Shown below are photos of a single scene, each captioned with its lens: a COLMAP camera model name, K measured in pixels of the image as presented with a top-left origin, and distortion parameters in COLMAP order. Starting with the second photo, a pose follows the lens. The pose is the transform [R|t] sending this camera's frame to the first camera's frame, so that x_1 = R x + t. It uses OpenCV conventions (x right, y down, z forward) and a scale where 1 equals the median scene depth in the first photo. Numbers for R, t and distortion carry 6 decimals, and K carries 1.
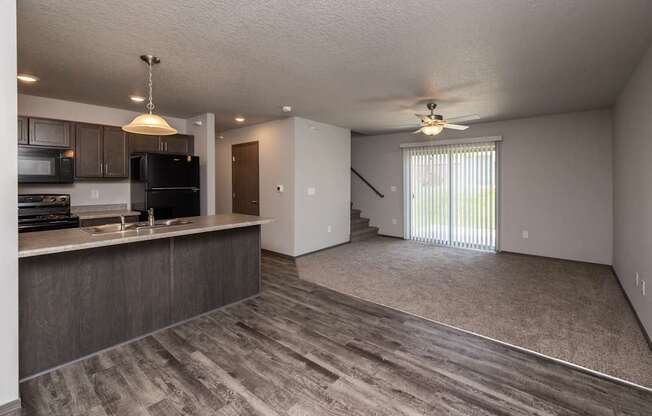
lens RADIAL K [[269.5, 0, 332.7], [0, 269.5, 181.4], [0, 0, 1]] dist [0.000447, 0.000577]
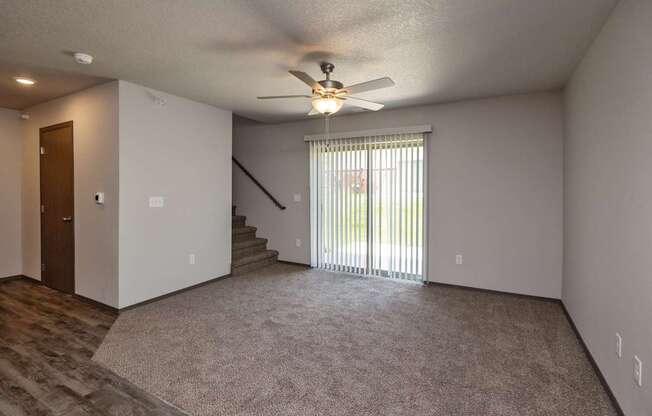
lens RADIAL K [[312.5, 0, 313.2], [0, 312.5, 193.5], [0, 0, 1]] dist [-0.009015, -0.001037]
pose [[0.983962, 0.001368, 0.178372, 0.199798], [-0.004076, 0.999882, 0.014813, 0.005089], [-0.178330, -0.015303, 0.983852, 0.275498]]
